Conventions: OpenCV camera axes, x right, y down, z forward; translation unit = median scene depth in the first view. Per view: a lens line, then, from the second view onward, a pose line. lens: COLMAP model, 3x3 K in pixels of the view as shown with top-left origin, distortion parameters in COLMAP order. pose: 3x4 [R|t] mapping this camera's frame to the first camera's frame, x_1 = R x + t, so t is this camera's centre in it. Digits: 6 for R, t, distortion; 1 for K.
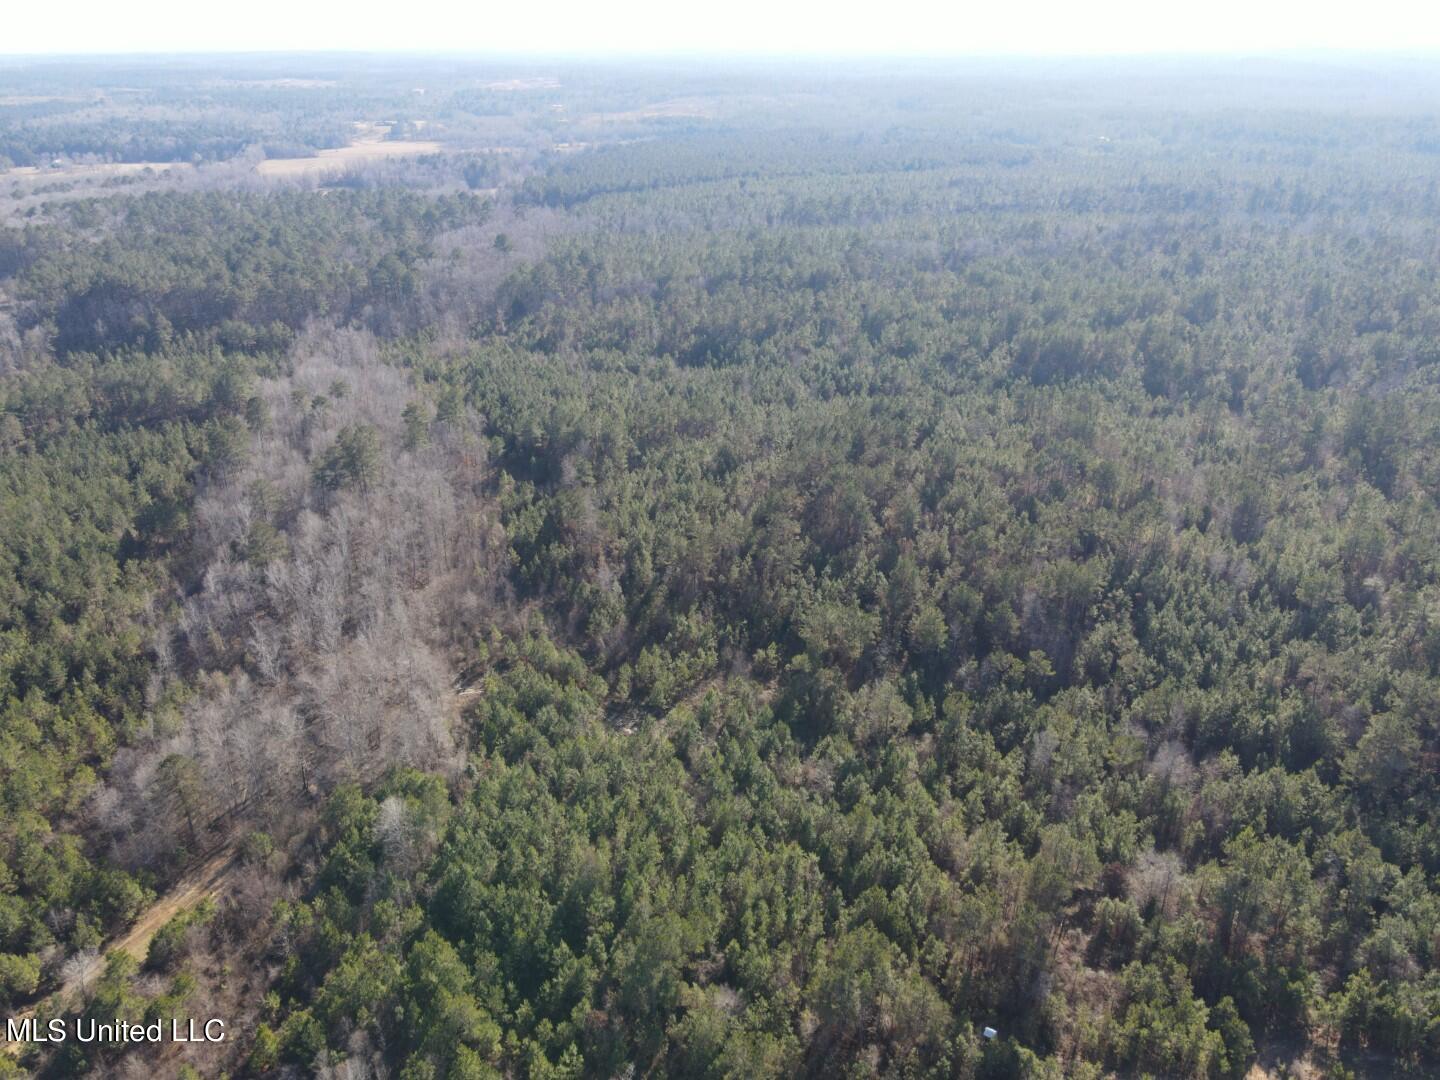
lens RADIAL K [[1048.5, 0, 720.0], [0, 1048.5, 540.0], [0, 0, 1]] dist [0.003946, 0.012844]
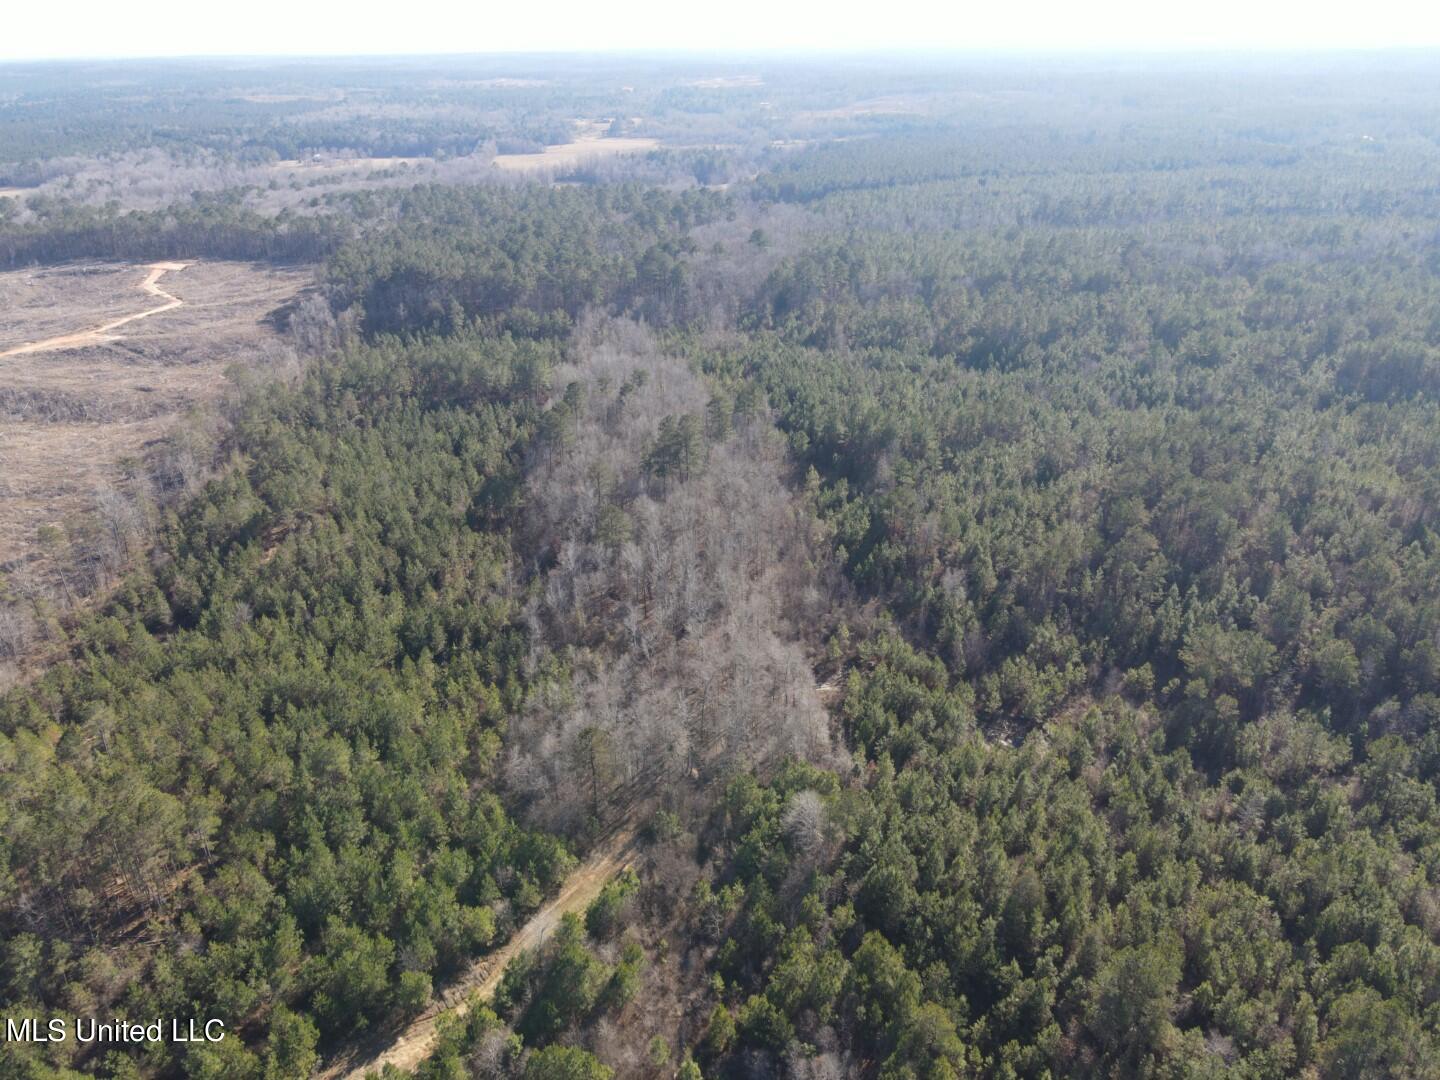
lens RADIAL K [[1048.5, 0, 720.0], [0, 1048.5, 540.0], [0, 0, 1]] dist [0.003946, 0.012844]
pose [[0.986537, 0.062846, -0.150984, -0.135601], [-0.062614, 0.998018, 0.006293, 0.003351], [0.151080, 0.003245, 0.988516, 0.000350]]
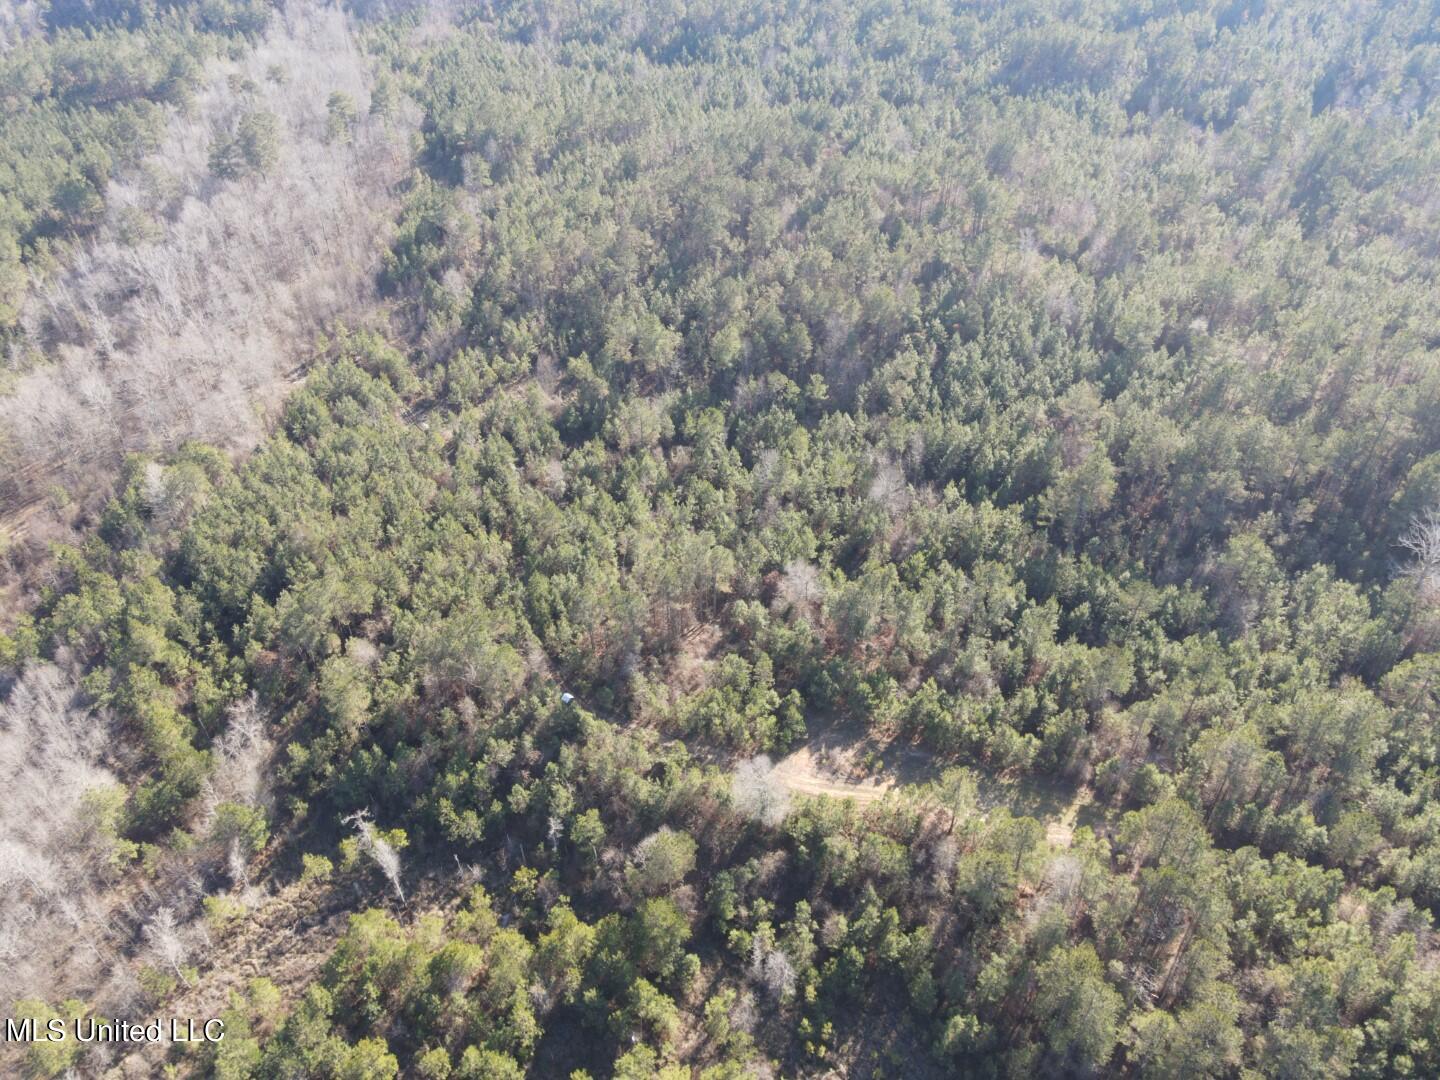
lens RADIAL K [[1048.5, 0, 720.0], [0, 1048.5, 540.0], [0, 0, 1]] dist [0.003946, 0.012844]
pose [[0.990487, 0.081643, -0.110769, 0.216349], [-0.050756, 0.964975, 0.257385, 0.003042], [0.127903, -0.249314, 0.959939, -0.007300]]
